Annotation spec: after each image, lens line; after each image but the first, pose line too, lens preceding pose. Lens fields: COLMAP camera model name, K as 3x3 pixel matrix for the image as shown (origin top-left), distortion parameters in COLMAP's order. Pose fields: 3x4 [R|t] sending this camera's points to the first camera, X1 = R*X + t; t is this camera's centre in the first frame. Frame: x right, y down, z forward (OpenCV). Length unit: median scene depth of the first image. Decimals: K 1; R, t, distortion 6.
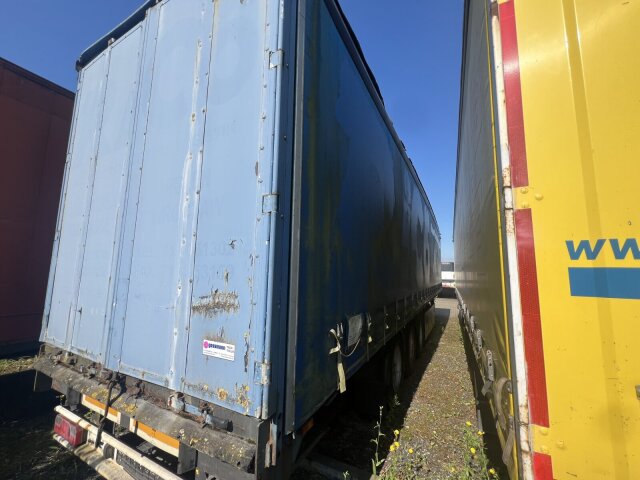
lens RADIAL K [[258.2, 0, 320.0], [0, 258.2, 240.0], [0, 0, 1]] dist [0.000168, 0.000068]
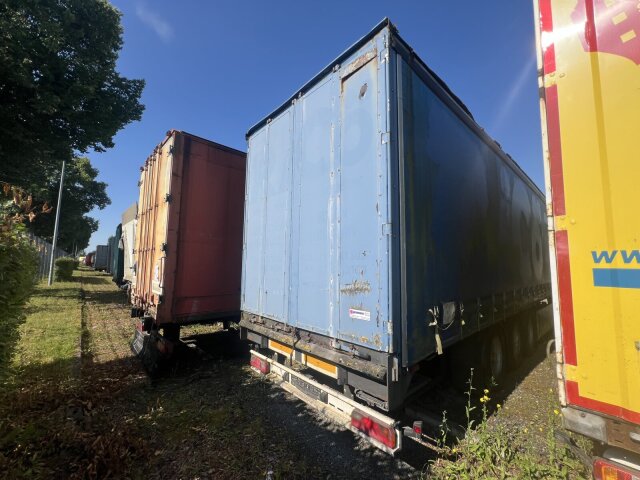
lens RADIAL K [[258.2, 0, 320.0], [0, 258.2, 240.0], [0, 0, 1]] dist [0.000168, 0.000068]
pose [[0.941641, -0.037277, -0.334548, -0.043100], [0.044357, 0.998924, 0.013543, -0.103850], [0.333684, -0.027593, 0.942281, -0.666780]]
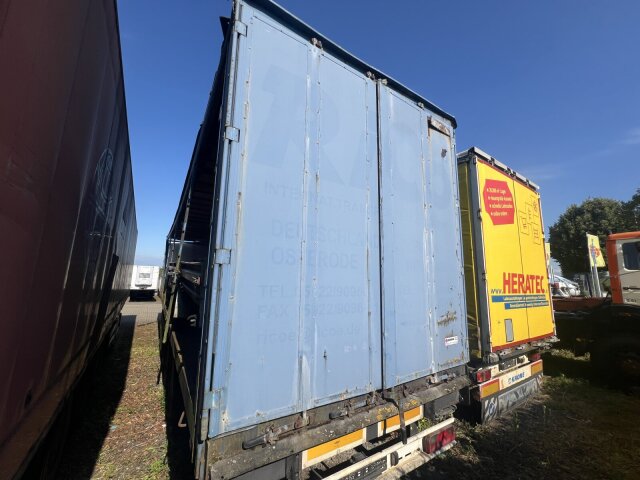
lens RADIAL K [[263.2, 0, 320.0], [0, 263.2, 240.0], [0, 0, 1]] dist [0.000130, 0.000007]
pose [[0.477880, 0.126704, 0.869239, -2.634437], [-0.126824, 0.989127, -0.074456, -0.070713], [-0.869222, -0.074659, 0.488753, 0.893176]]
